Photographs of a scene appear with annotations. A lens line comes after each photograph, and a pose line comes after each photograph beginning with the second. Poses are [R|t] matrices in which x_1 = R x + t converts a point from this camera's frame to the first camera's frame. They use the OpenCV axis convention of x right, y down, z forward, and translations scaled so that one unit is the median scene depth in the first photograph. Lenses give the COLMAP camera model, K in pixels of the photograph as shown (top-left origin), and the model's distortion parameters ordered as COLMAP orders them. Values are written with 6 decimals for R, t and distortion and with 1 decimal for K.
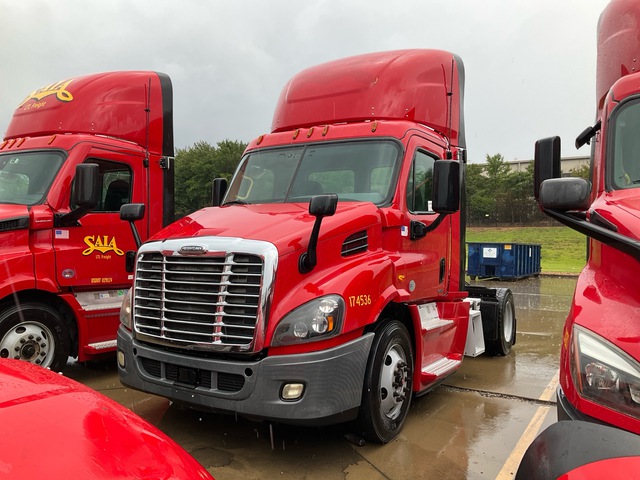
lens RADIAL K [[568.9, 0, 324.2], [0, 568.9, 241.7], [0, 0, 1]] dist [0.094594, -0.004270]
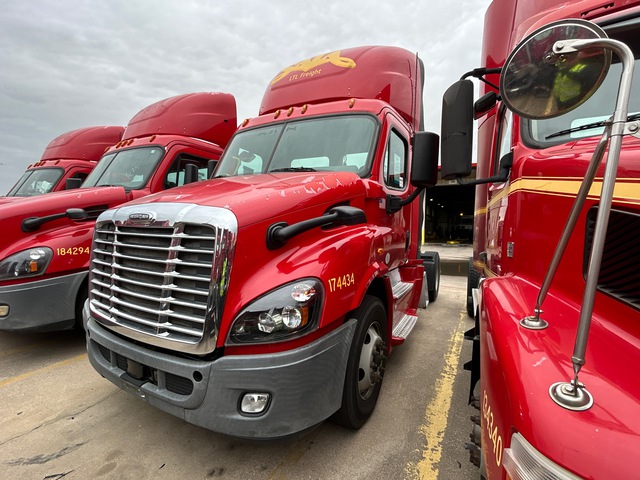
lens RADIAL K [[302.4, 0, 320.0], [0, 302.4, 242.3], [0, 0, 1]] dist [0.004303, 0.000278]
pose [[0.999087, 0.012707, 0.040789, 0.012539], [-0.016059, 0.996425, 0.082946, 0.007613], [-0.039589, -0.083526, 0.995719, 0.540562]]
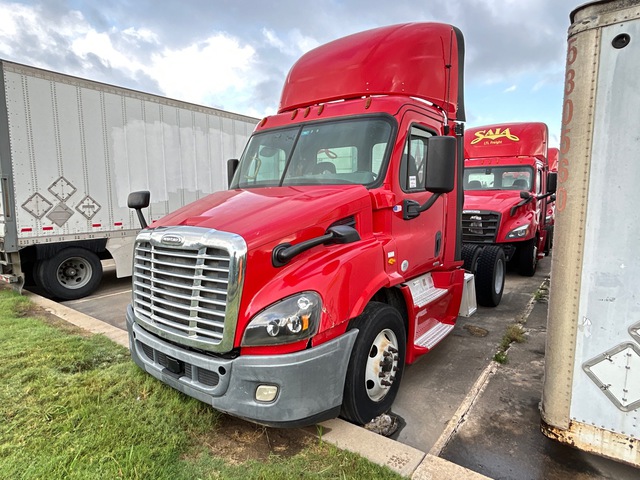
lens RADIAL K [[393.3, 0, 320.0], [0, 393.3, 247.0], [0, 0, 1]] dist [0.003984, 0.000381]
pose [[0.993802, -0.008737, -0.110822, 0.095688], [0.022795, 0.991740, 0.126224, -0.051830], [0.108804, -0.127968, 0.985792, 0.356206]]
